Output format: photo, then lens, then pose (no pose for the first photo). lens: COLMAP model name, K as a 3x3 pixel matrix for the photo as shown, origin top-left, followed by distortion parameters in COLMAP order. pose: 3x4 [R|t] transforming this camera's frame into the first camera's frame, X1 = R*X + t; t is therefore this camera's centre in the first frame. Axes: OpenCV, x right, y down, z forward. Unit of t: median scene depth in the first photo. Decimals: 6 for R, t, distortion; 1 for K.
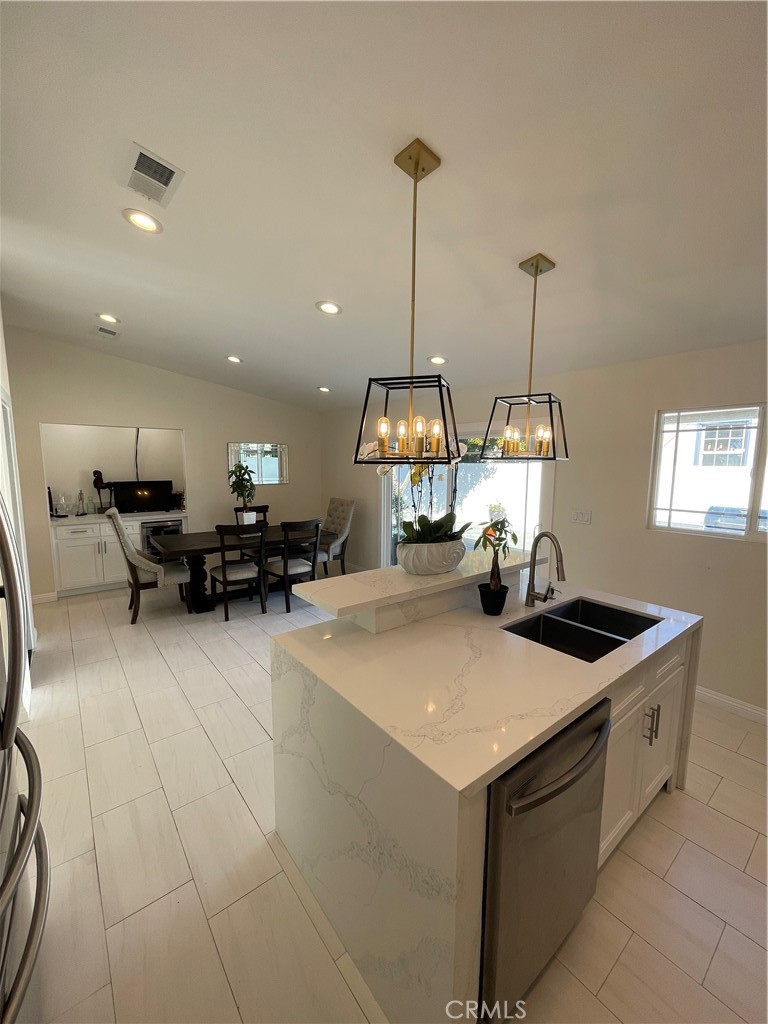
lens RADIAL K [[414.3, 0, 387.8], [0, 414.3, 513.0], [0, 0, 1]] dist [-0.000409, -0.000103]
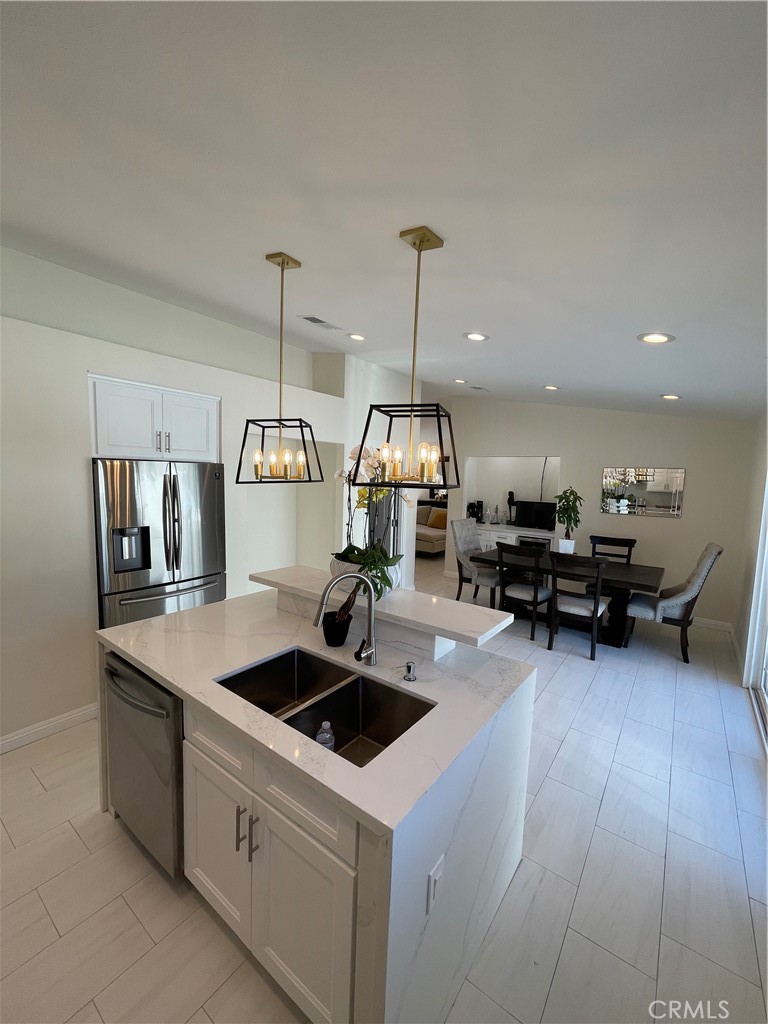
lens RADIAL K [[414.3, 0, 387.8], [0, 414.3, 513.0], [0, 0, 1]] dist [-0.000409, -0.000103]
pose [[0.262071, 0.088553, -0.960977, 0.521806], [-0.146891, 0.987839, 0.050969, -0.054998], [0.953804, 0.127801, 0.271891, 0.362612]]
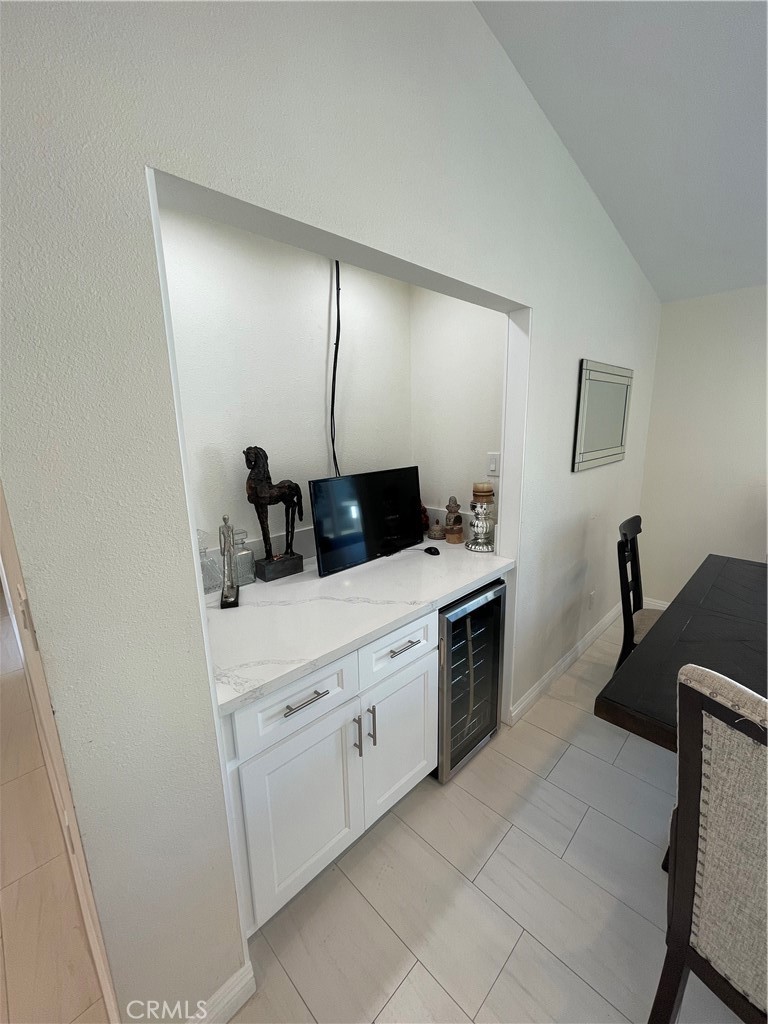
lens RADIAL K [[414.3, 0, 387.8], [0, 414.3, 513.0], [0, 0, 1]] dist [-0.000409, -0.000103]
pose [[0.992684, -0.051001, 0.109438, -0.772600], [0.039613, 0.993807, 0.103823, -0.098938], [-0.114055, -0.098729, 0.988557, 0.814414]]
